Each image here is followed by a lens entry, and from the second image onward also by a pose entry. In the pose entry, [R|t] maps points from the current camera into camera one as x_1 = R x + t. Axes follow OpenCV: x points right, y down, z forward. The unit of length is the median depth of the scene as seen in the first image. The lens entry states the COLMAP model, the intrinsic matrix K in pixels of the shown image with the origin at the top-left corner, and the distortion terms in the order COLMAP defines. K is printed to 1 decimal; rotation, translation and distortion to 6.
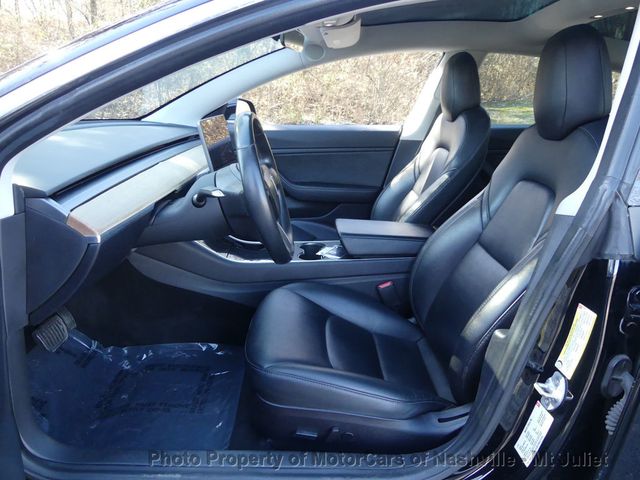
lens RADIAL K [[479.4, 0, 321.8], [0, 479.4, 240.5], [0, 0, 1]] dist [-0.007922, 0.015711]
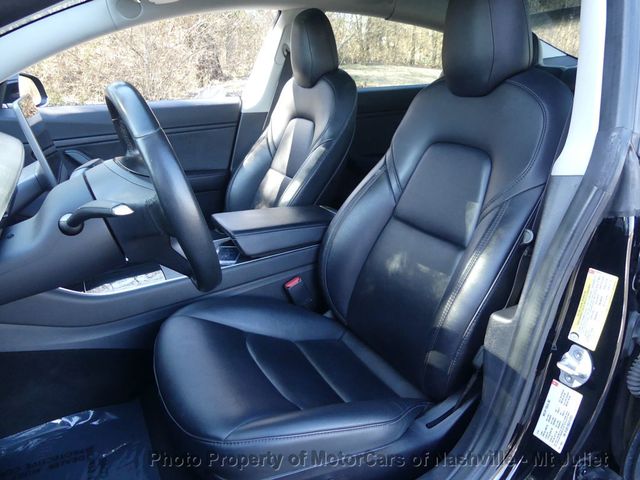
lens RADIAL K [[479.4, 0, 318.7], [0, 479.4, 238.8], [0, 0, 1]] dist [-0.007922, 0.015711]
pose [[0.895087, -0.179693, 0.408081, -0.161834], [0.160927, 0.983704, 0.080184, -0.045125], [-0.415840, -0.006101, 0.909417, 0.202302]]
